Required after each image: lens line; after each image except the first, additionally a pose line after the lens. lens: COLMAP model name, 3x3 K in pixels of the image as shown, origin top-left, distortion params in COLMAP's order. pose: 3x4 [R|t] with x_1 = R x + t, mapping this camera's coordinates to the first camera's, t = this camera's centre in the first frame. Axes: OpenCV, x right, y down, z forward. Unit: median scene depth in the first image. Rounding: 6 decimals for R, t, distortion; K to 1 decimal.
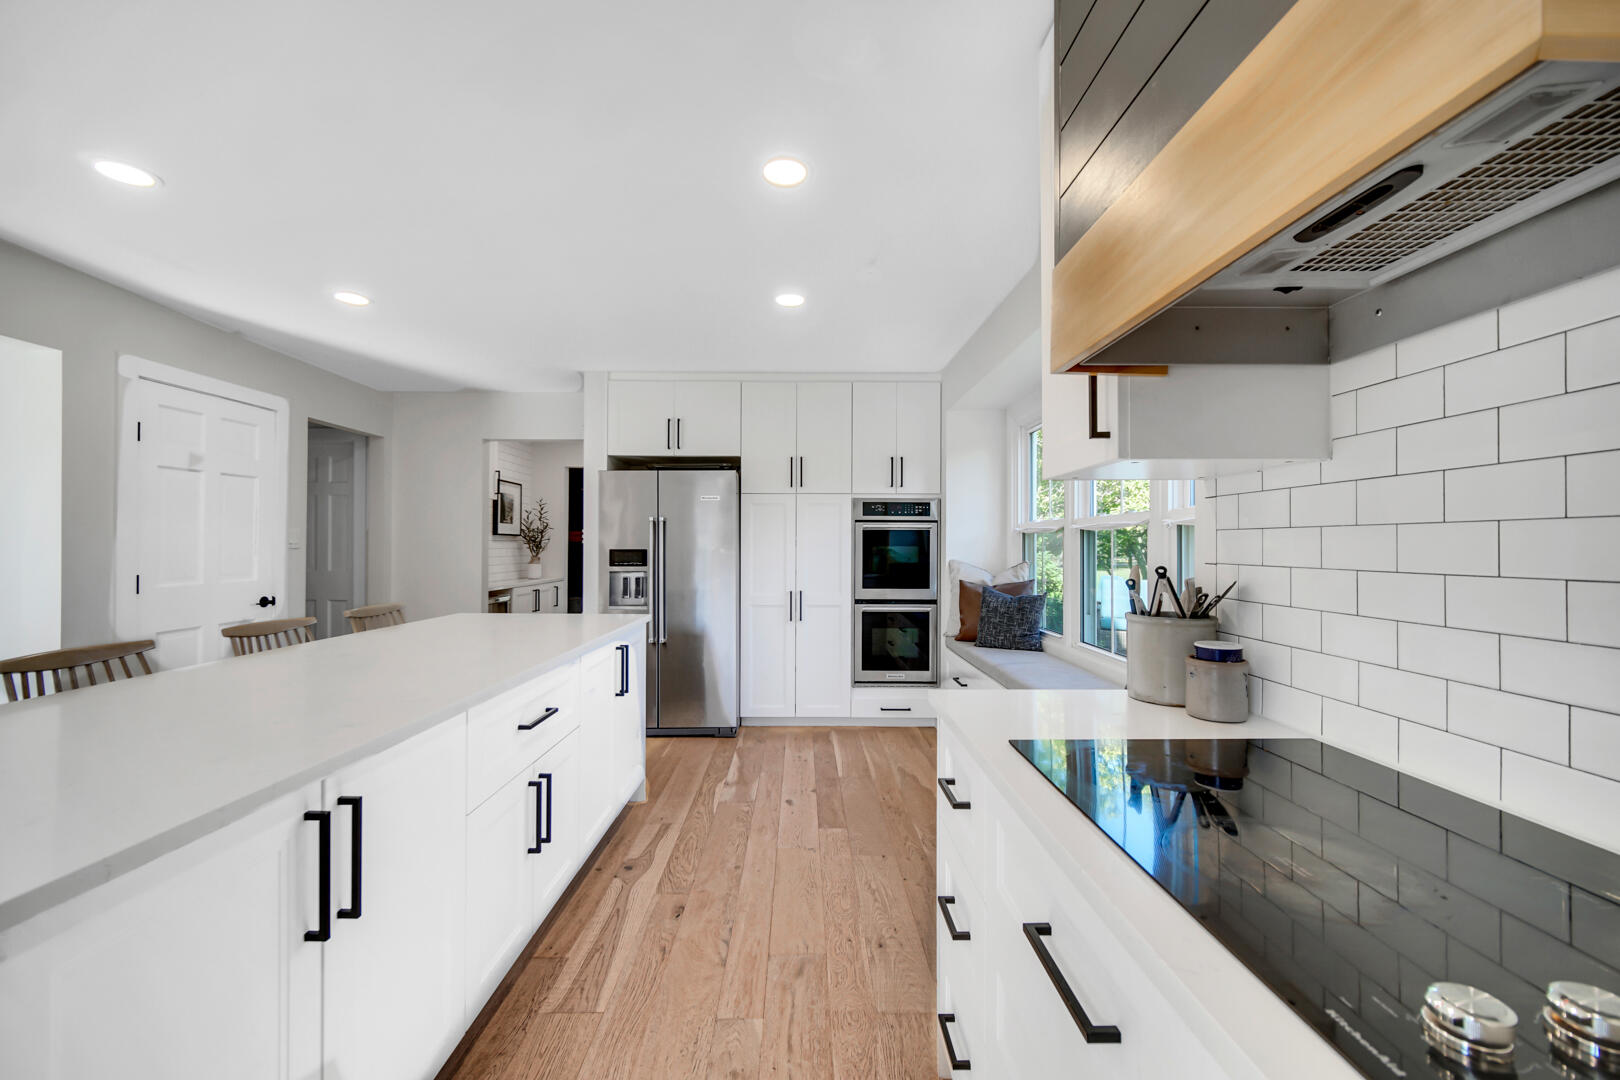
lens RADIAL K [[649.5, 0, 813.0], [0, 649.5, 518.1], [0, 0, 1]] dist [-0.009642, 0.002381]
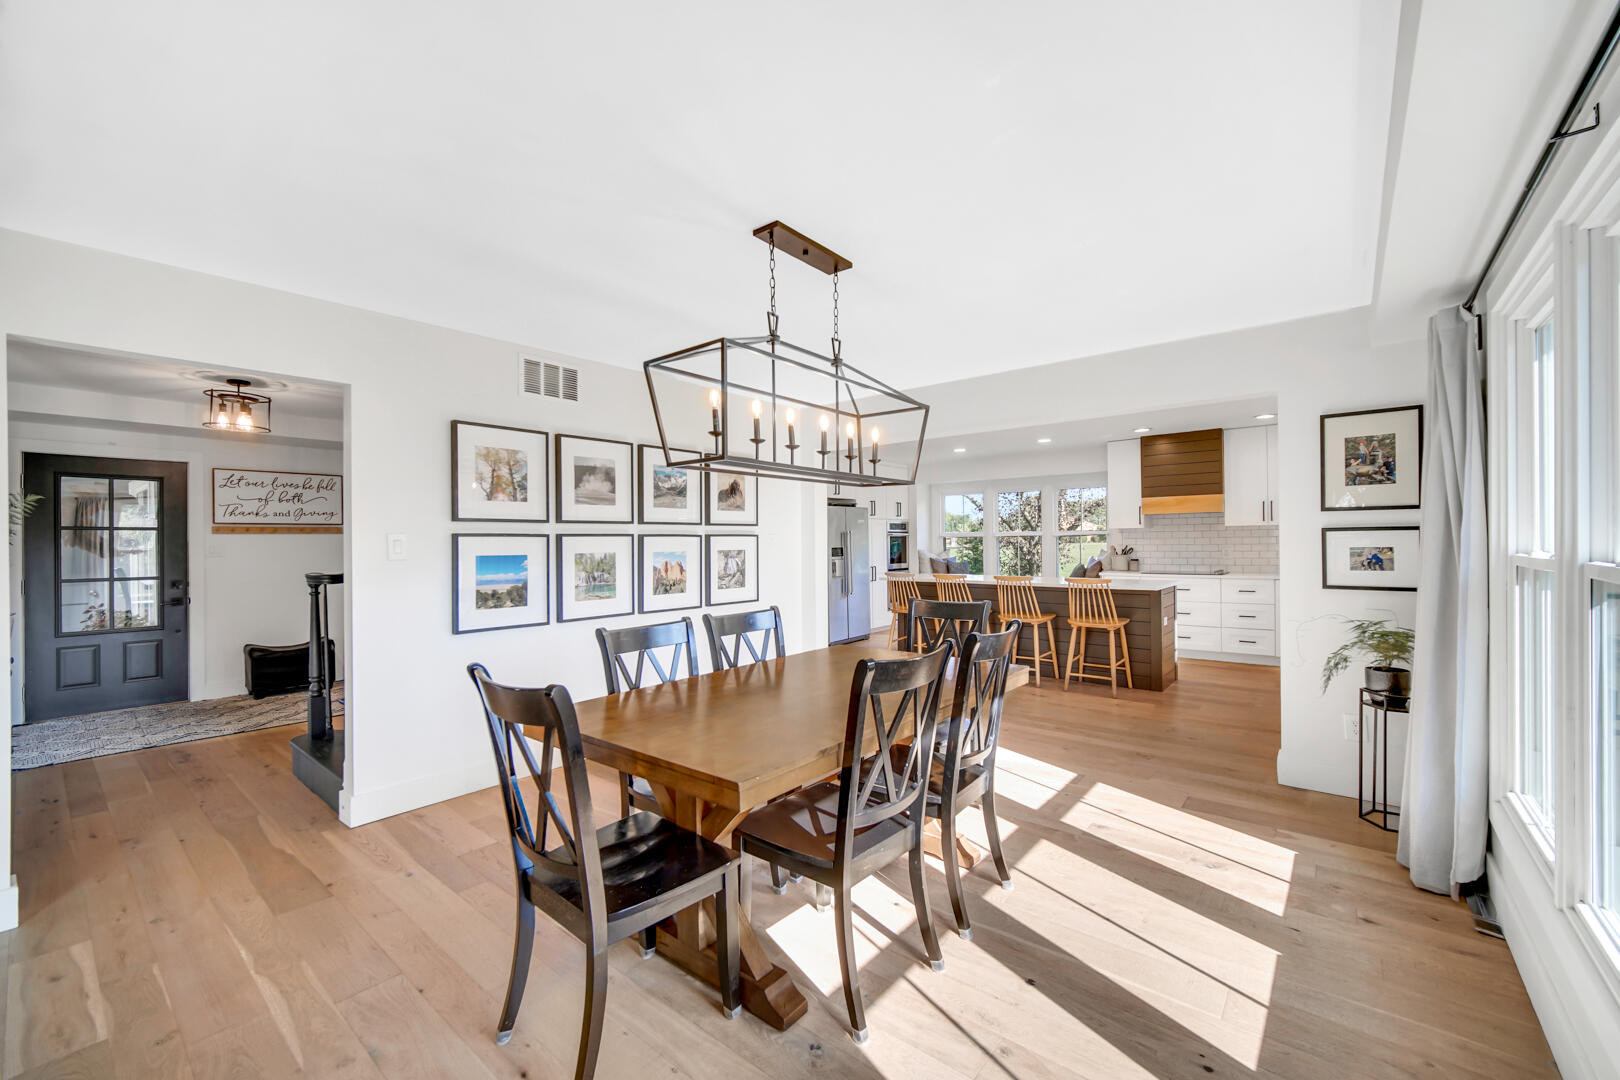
lens RADIAL K [[649.5, 0, 808.2], [0, 649.5, 534.9], [0, 0, 1]] dist [-0.009642, 0.002381]
pose [[0.655205, -0.006973, 0.755419, -1.670528], [-0.022879, 0.999316, 0.029067, -0.041422], [-0.755105, -0.036328, 0.654597, -0.172792]]
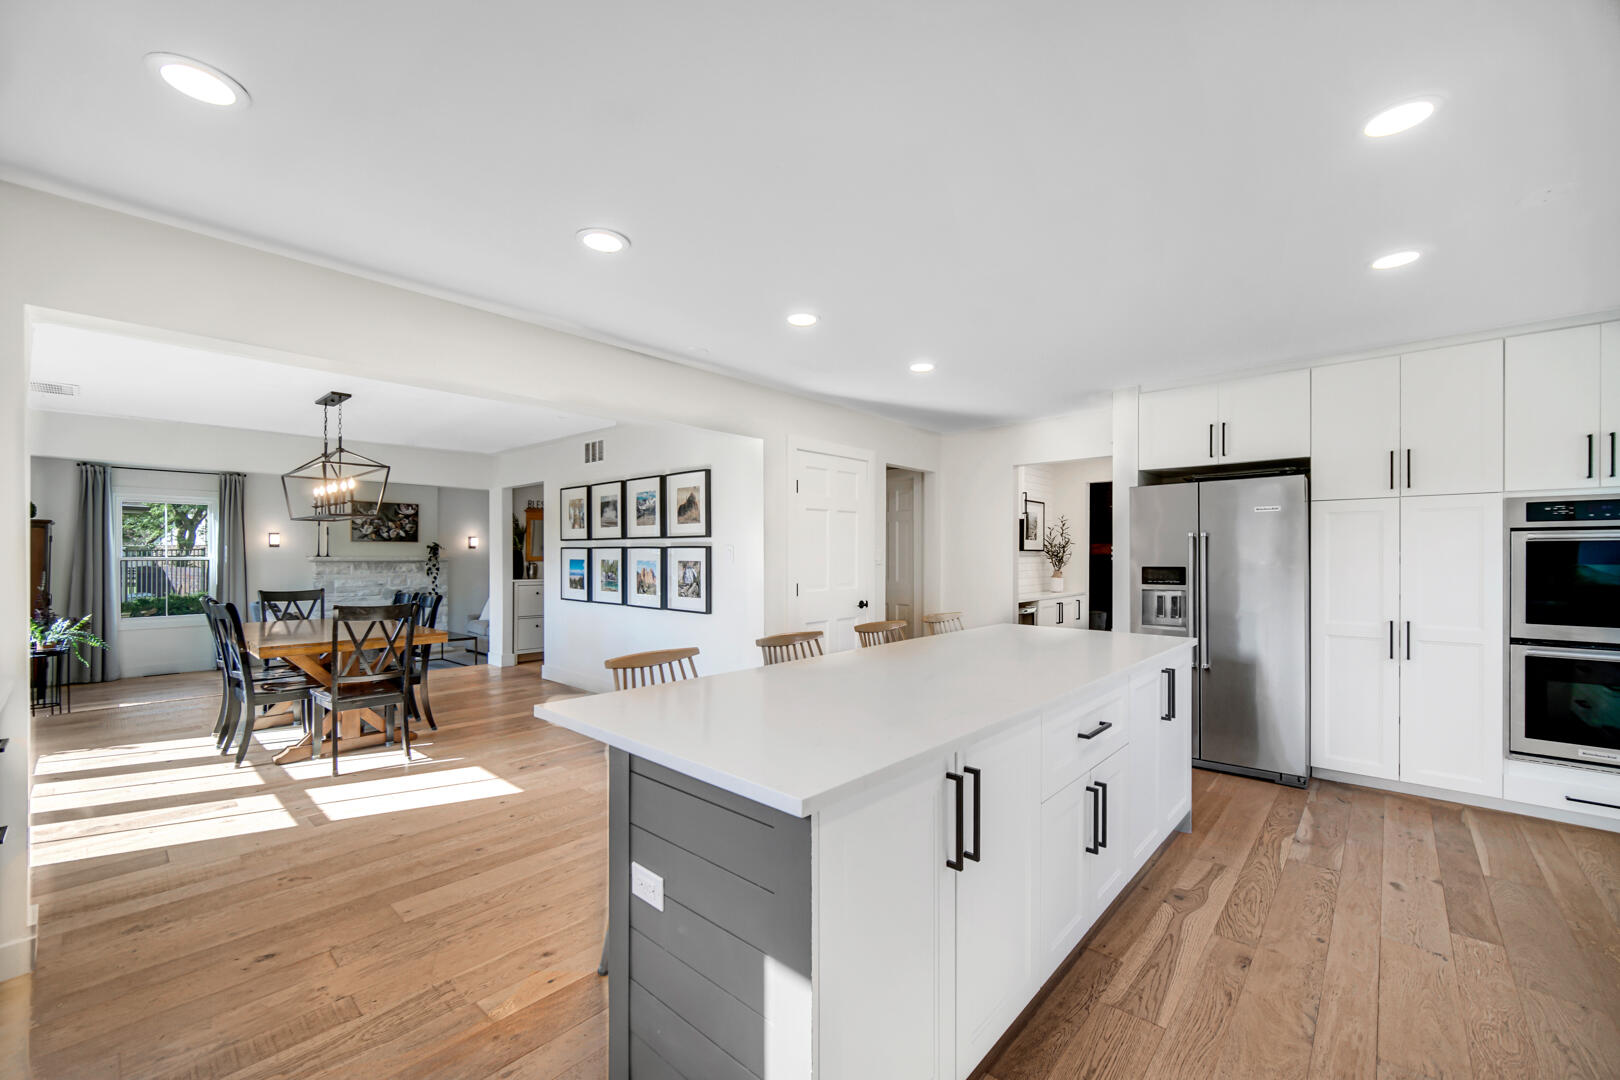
lens RADIAL K [[649.5, 0, 811.6], [0, 649.5, 550.2], [0, 0, 1]] dist [-0.009642, 0.002381]
pose [[0.732632, -0.012043, -0.680518, -0.019623], [0.034429, 0.999219, 0.019383, -0.015203], [0.679753, -0.037630, 0.732475, -0.055943]]
